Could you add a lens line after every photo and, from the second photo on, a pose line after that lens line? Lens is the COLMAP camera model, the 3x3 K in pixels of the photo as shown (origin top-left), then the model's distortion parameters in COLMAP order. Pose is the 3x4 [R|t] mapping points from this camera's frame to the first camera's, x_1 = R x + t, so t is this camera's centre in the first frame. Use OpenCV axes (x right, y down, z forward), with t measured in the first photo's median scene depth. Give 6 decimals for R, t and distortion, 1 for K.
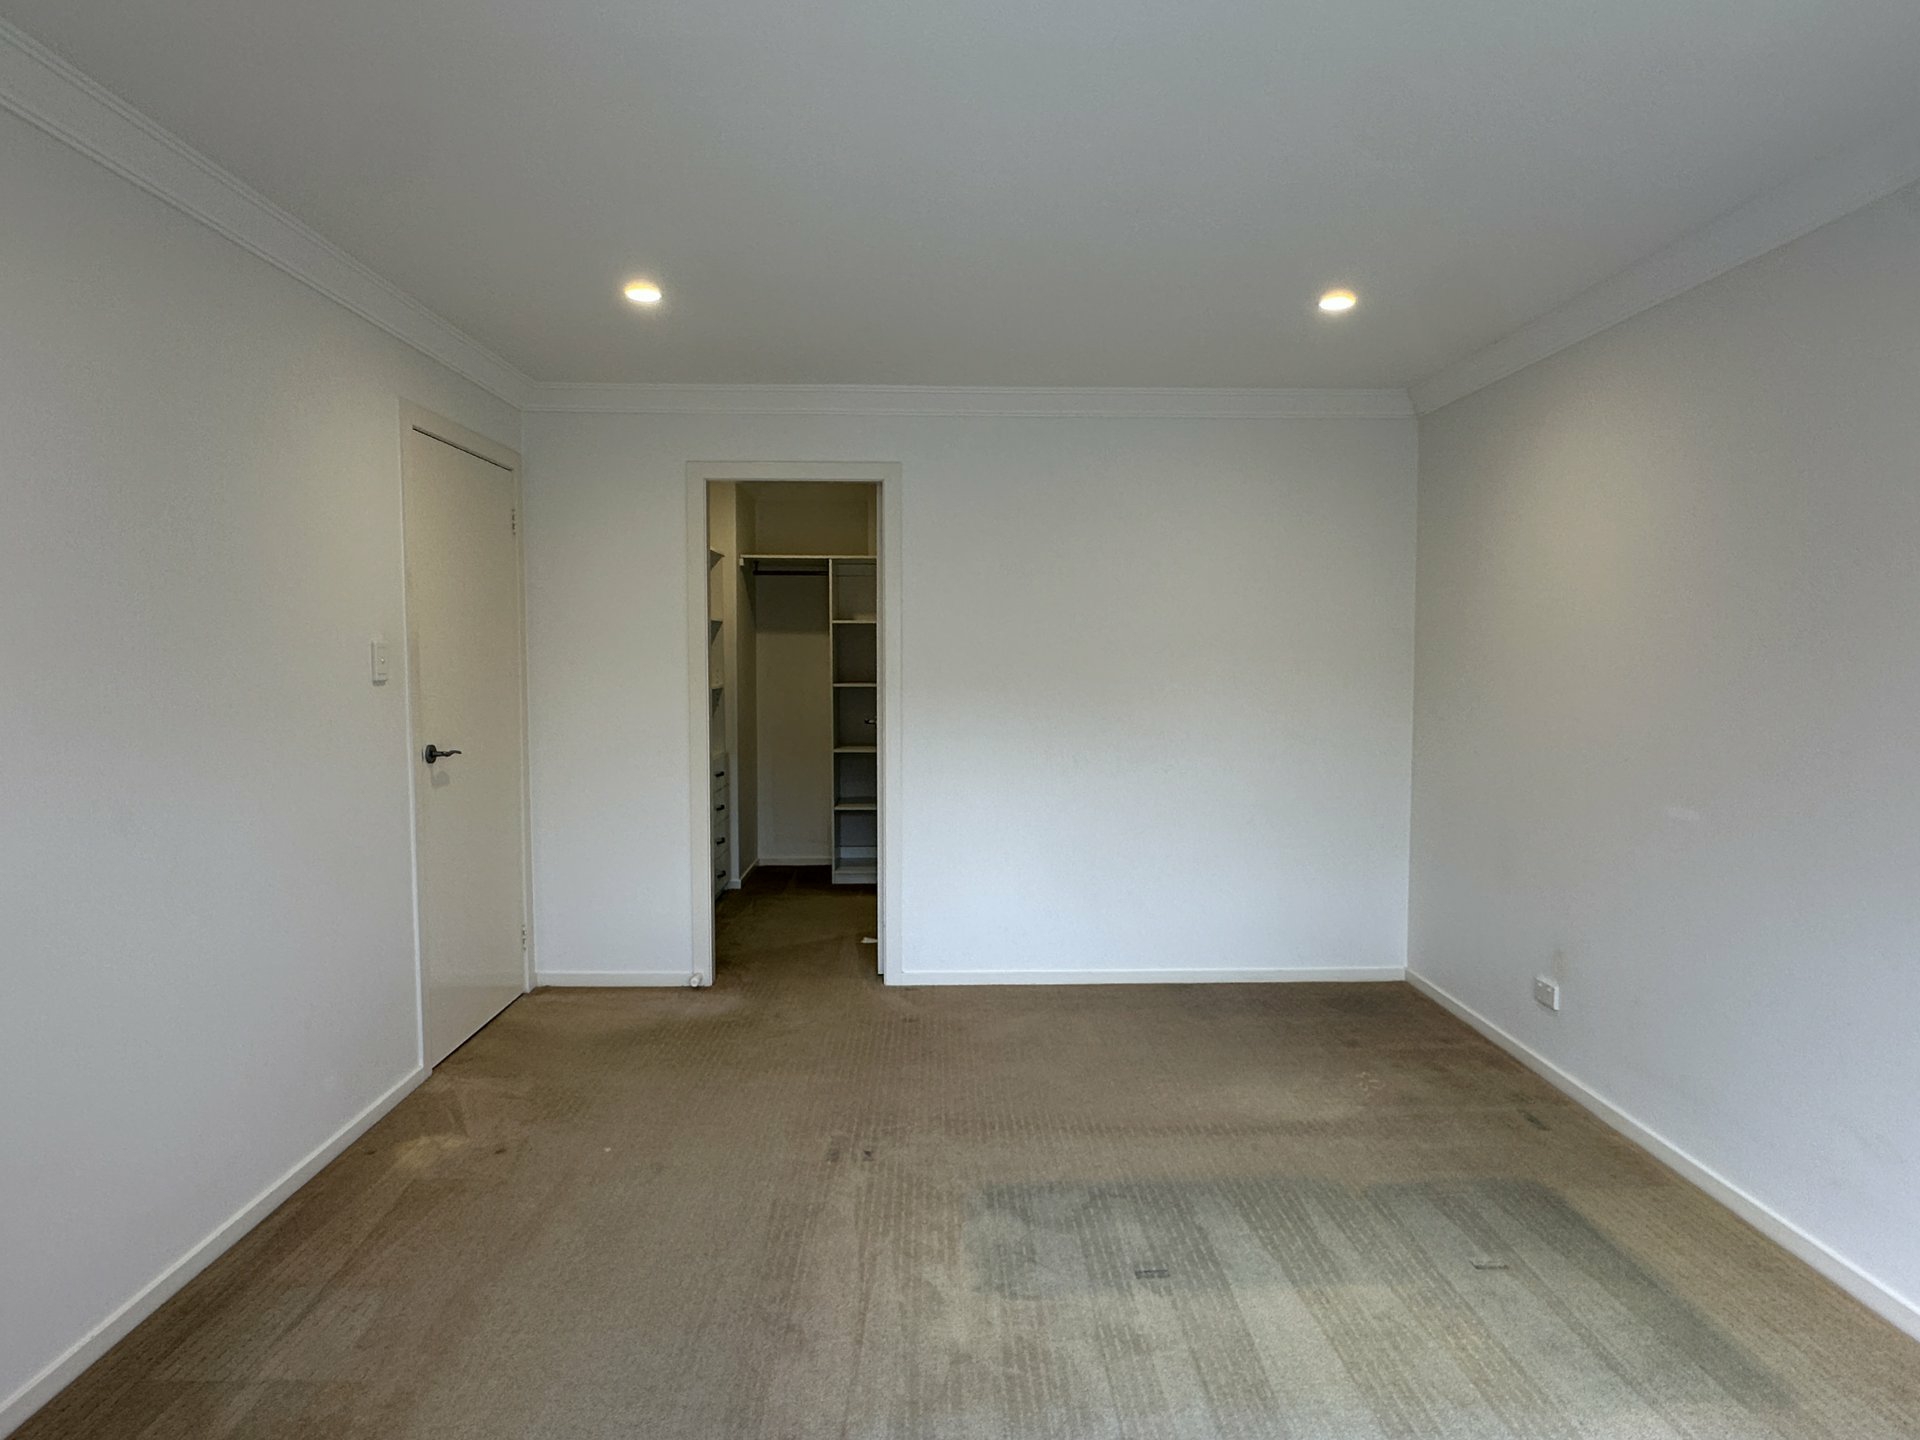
lens RADIAL K [[1060.1, 0, 960.0], [0, 1060.1, 720.0], [0, 0, 1]] dist [-0.000119, -0.000101]
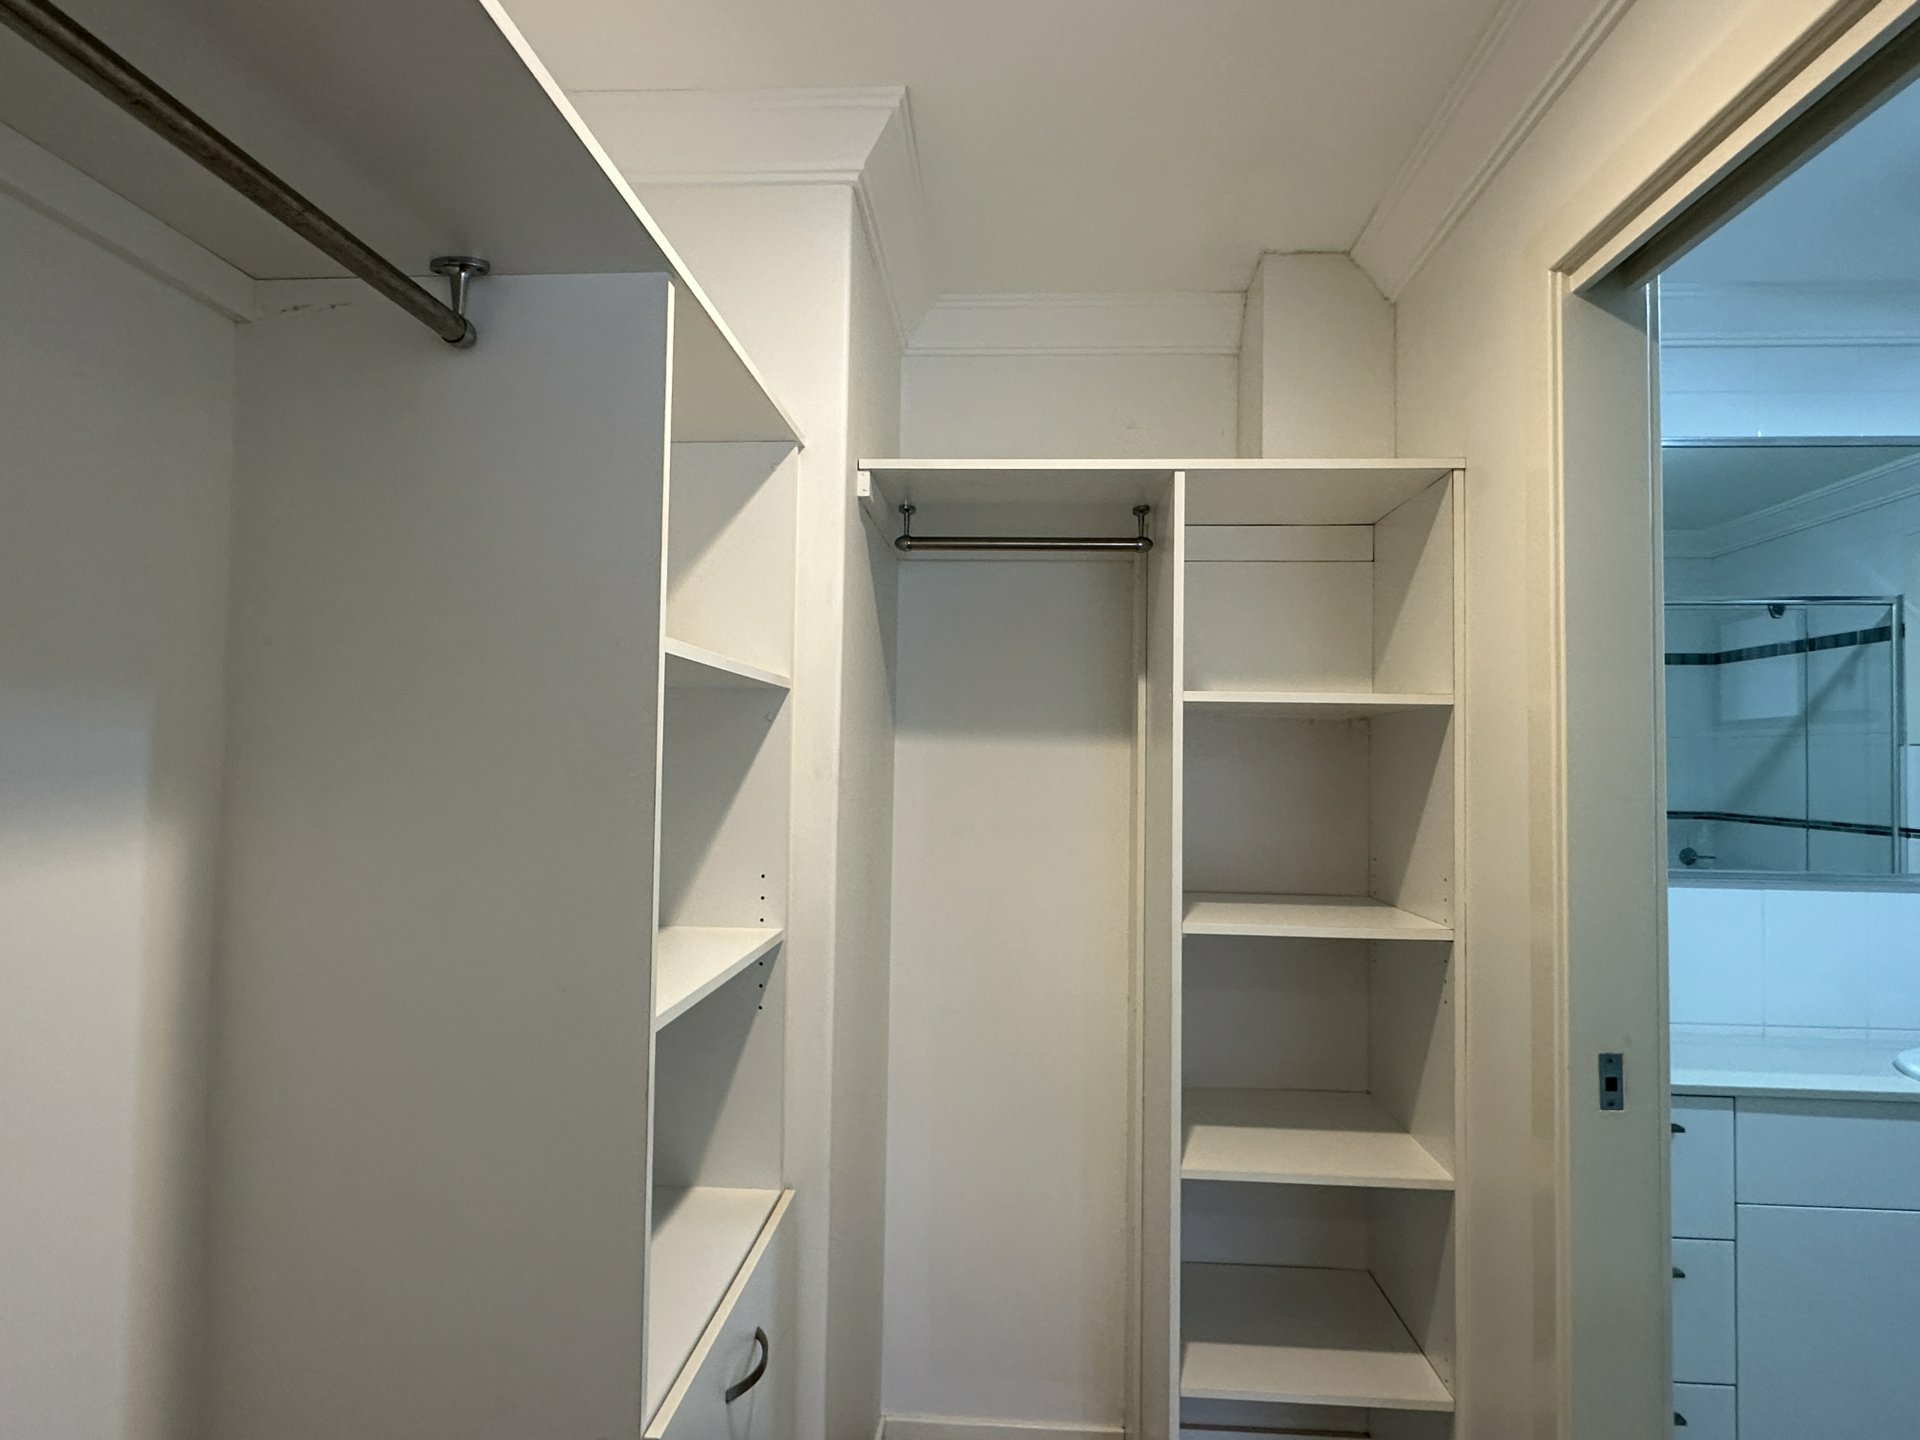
lens RADIAL K [[1060.1, 0, 960.0], [0, 1060.1, 720.0], [0, 0, 1]] dist [-0.000119, -0.000101]
pose [[0.995788, 0.006849, -0.091425, -0.152903], [-0.015789, 0.995118, -0.097425, -0.058610], [0.090311, 0.098458, 0.991035, 0.722701]]
